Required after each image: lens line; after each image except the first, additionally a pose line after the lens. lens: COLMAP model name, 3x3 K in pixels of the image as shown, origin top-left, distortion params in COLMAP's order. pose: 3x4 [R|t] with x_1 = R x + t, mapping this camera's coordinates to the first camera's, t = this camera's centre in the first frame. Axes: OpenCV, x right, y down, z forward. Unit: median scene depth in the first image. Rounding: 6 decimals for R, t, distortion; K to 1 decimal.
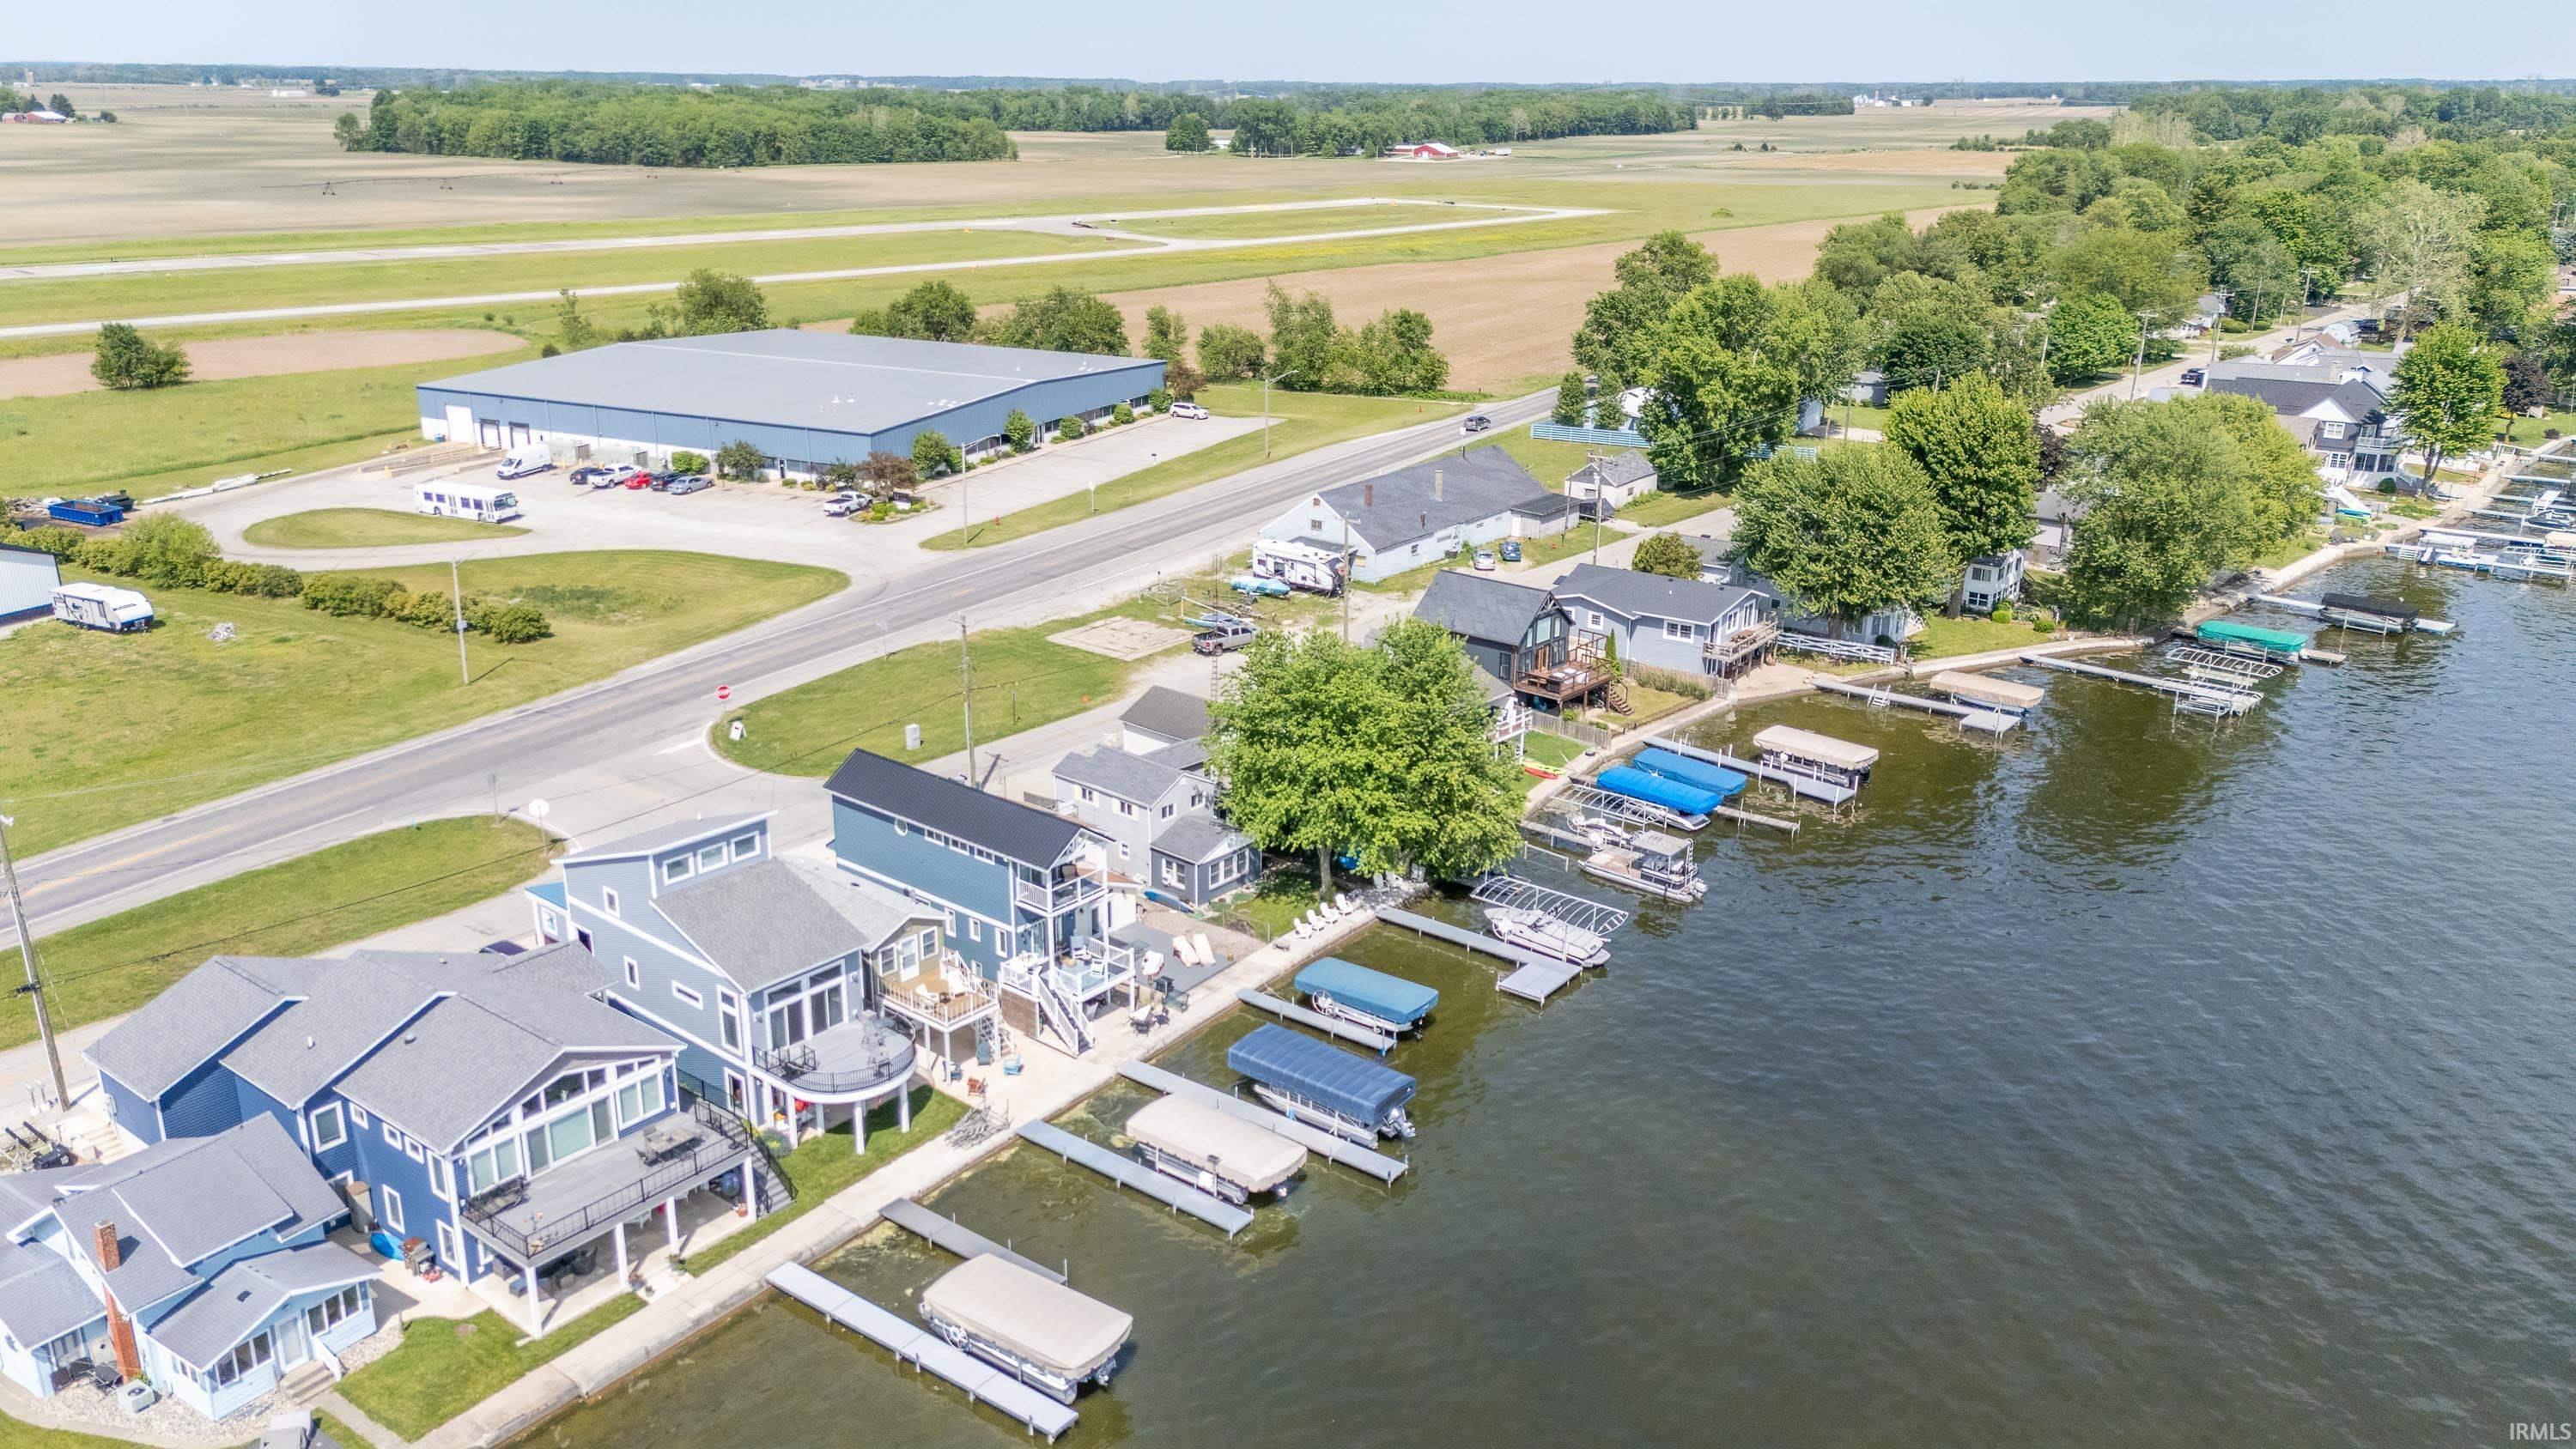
lens RADIAL K [[1922.9, 0, 1288.0], [0, 1922.9, 724.5], [0, 0, 1]] dist [0.075213, -0.070448]
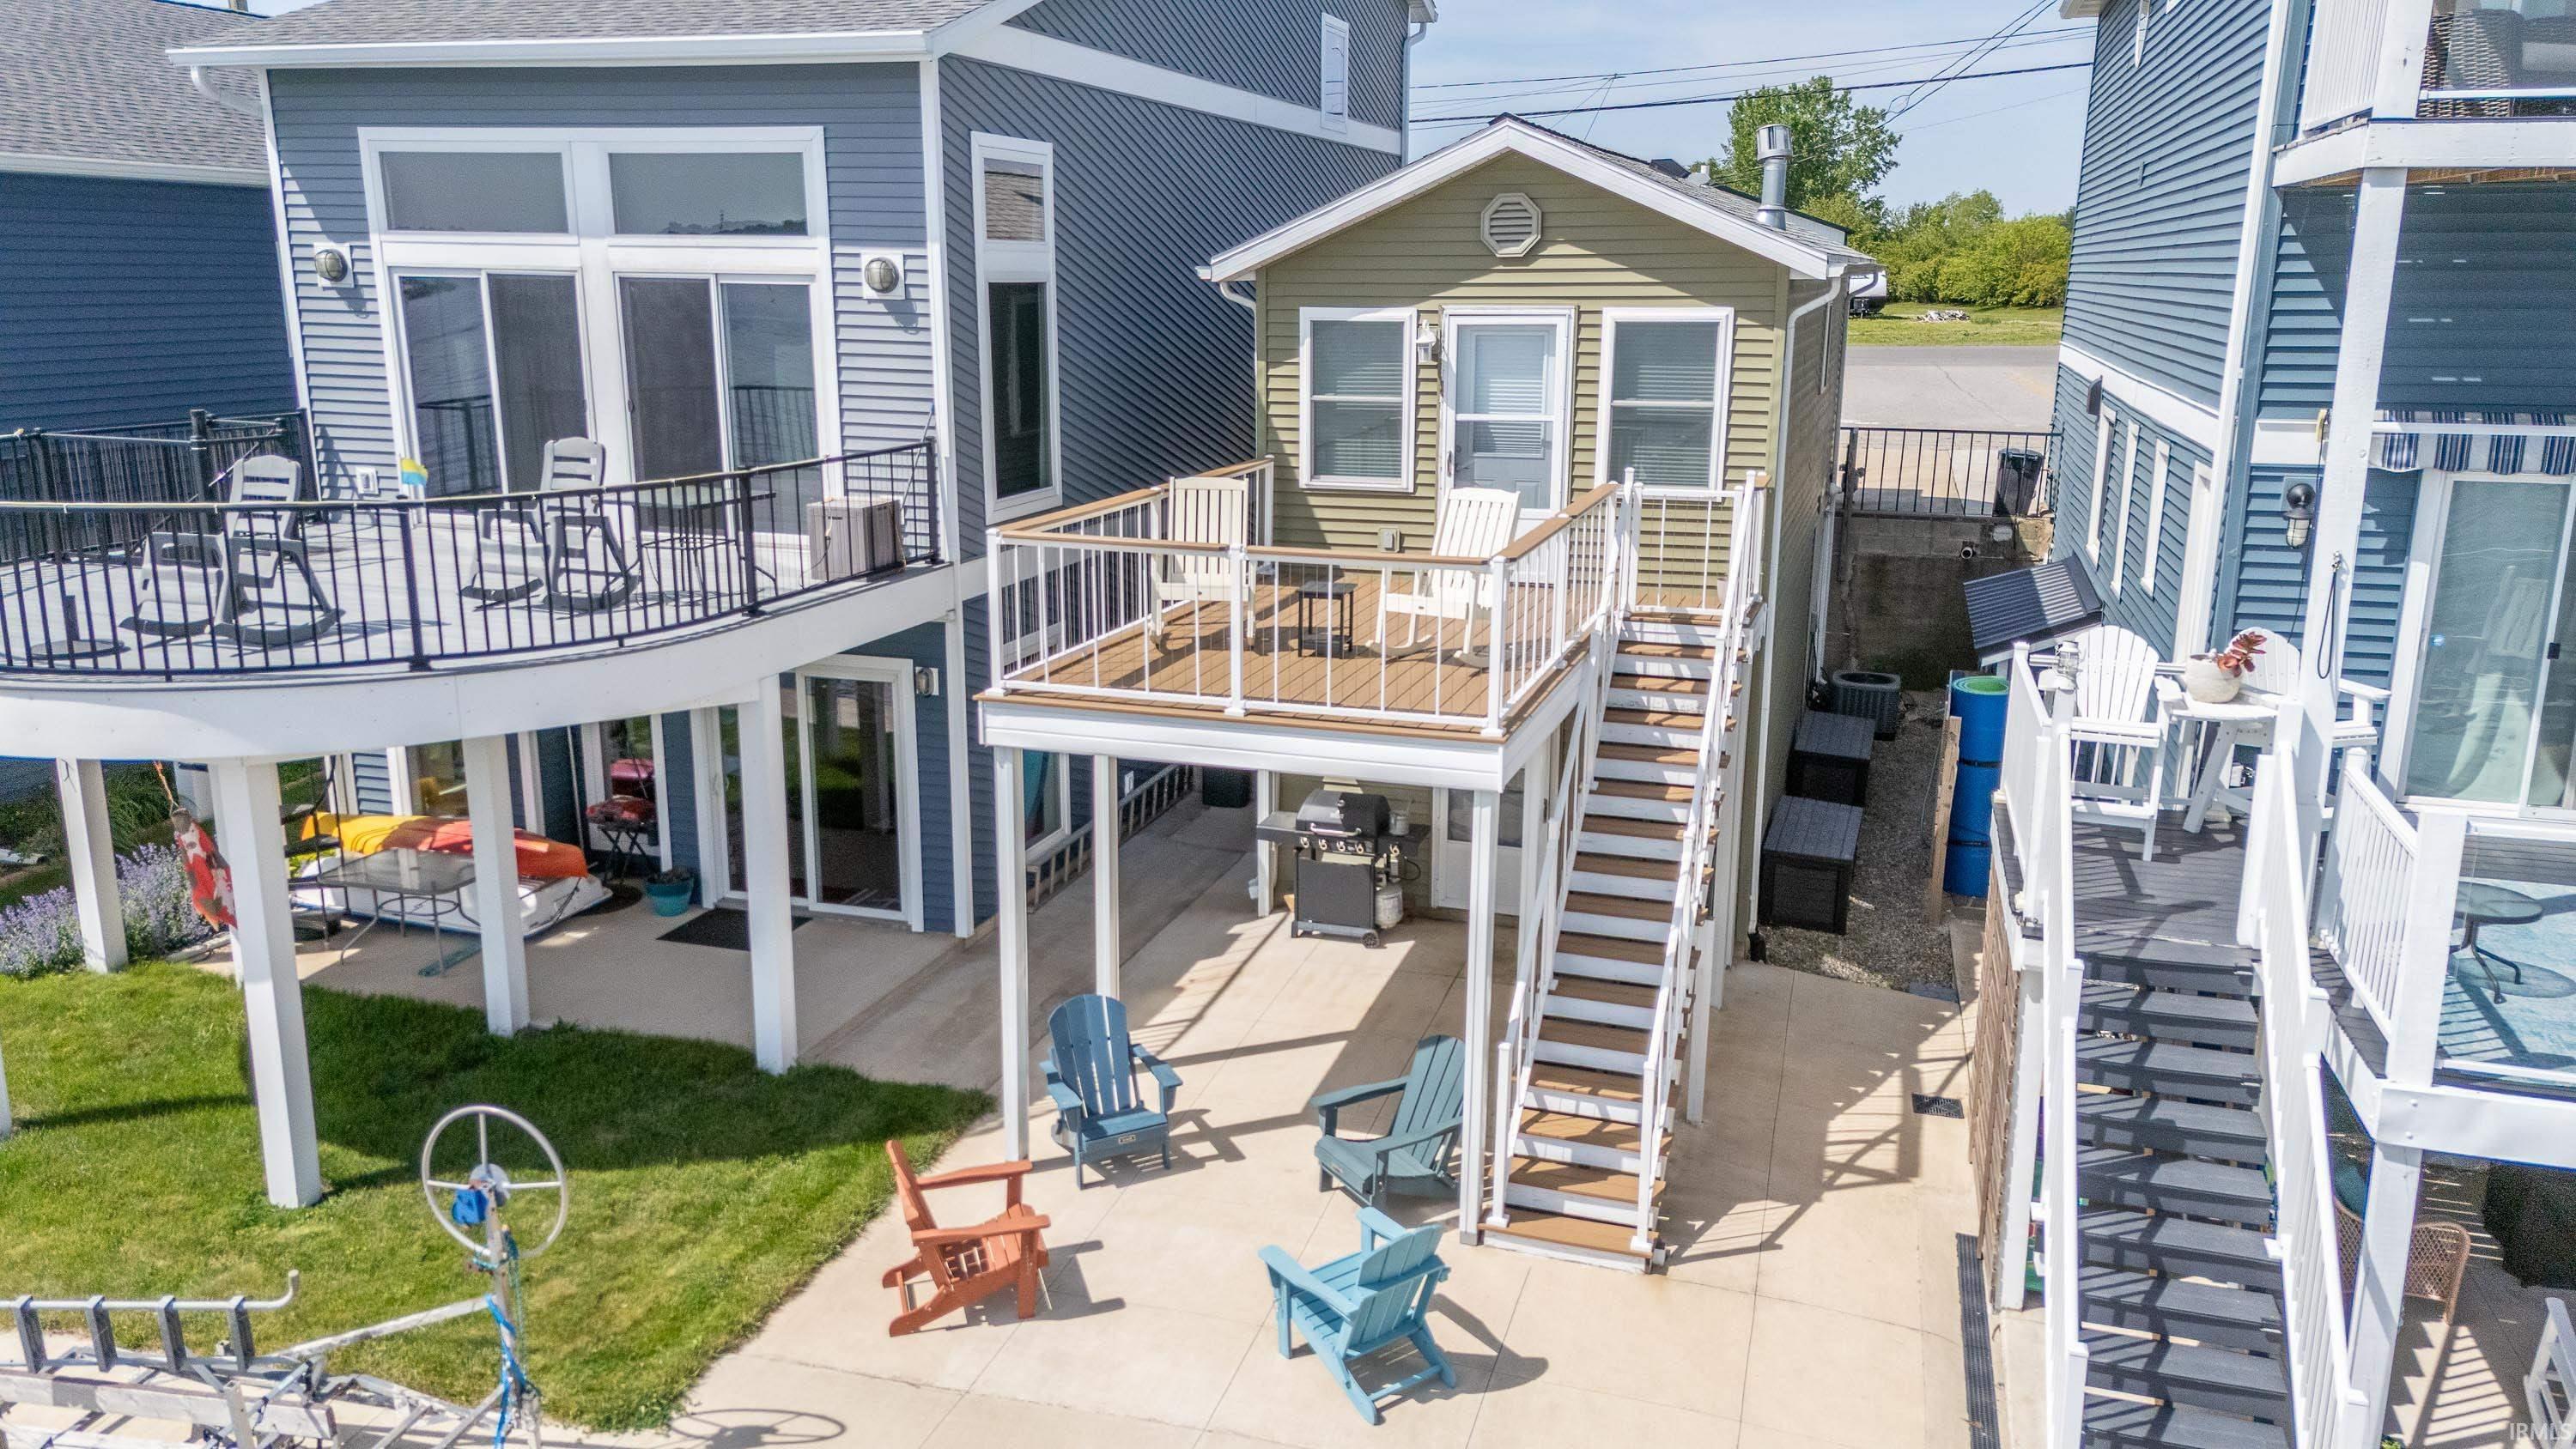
lens RADIAL K [[1922.9, 0, 1288.0], [0, 1922.9, 724.5], [0, 0, 1]] dist [0.075213, -0.070448]
pose [[0.360866, 0.215998, -0.907260, -0.024818], [-0.298589, 0.948363, 0.107018, 0.065253], [0.883527, 0.232279, 0.406727, 0.457119]]
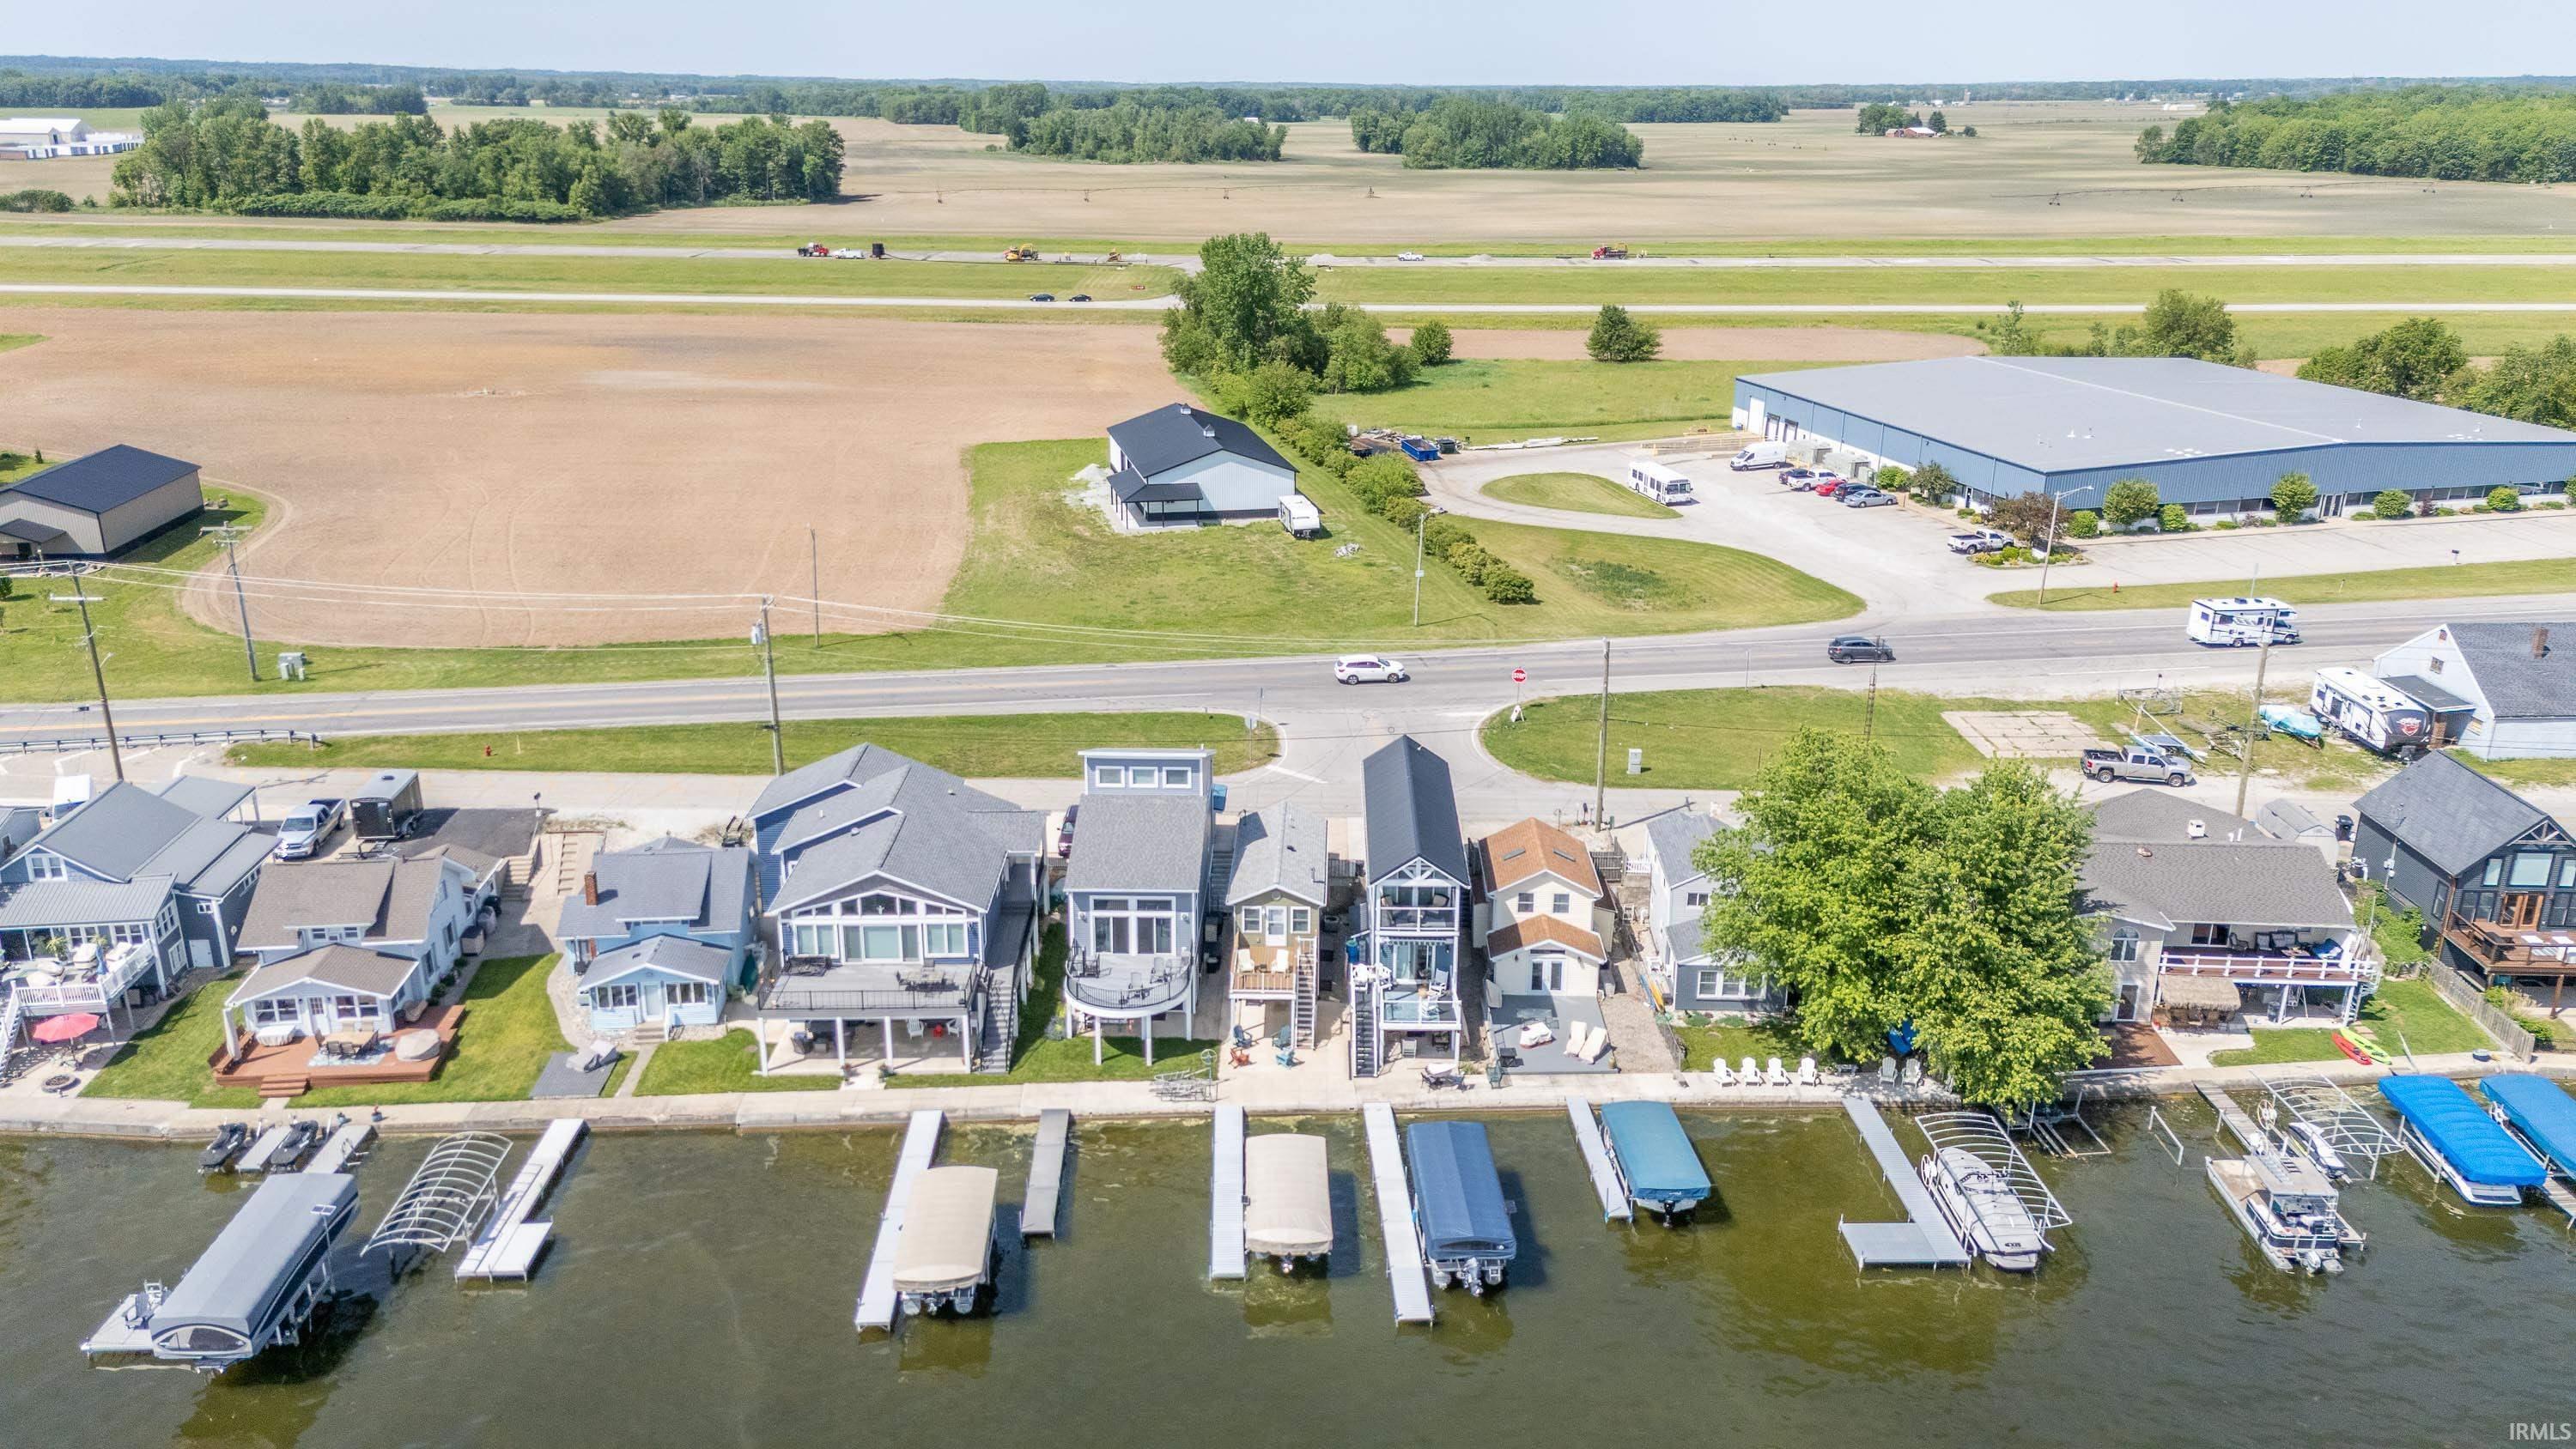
lens RADIAL K [[1898.5, 0, 1287.8], [0, 1898.5, 686.8], [0, 0, 1]] dist [0.124929, -0.115502]
pose [[0.605743, 0.226694, -0.762683, 0.277749], [-0.244314, 0.965240, 0.092860, -0.049940], [0.757222, 0.130085, 0.640072, 0.163405]]
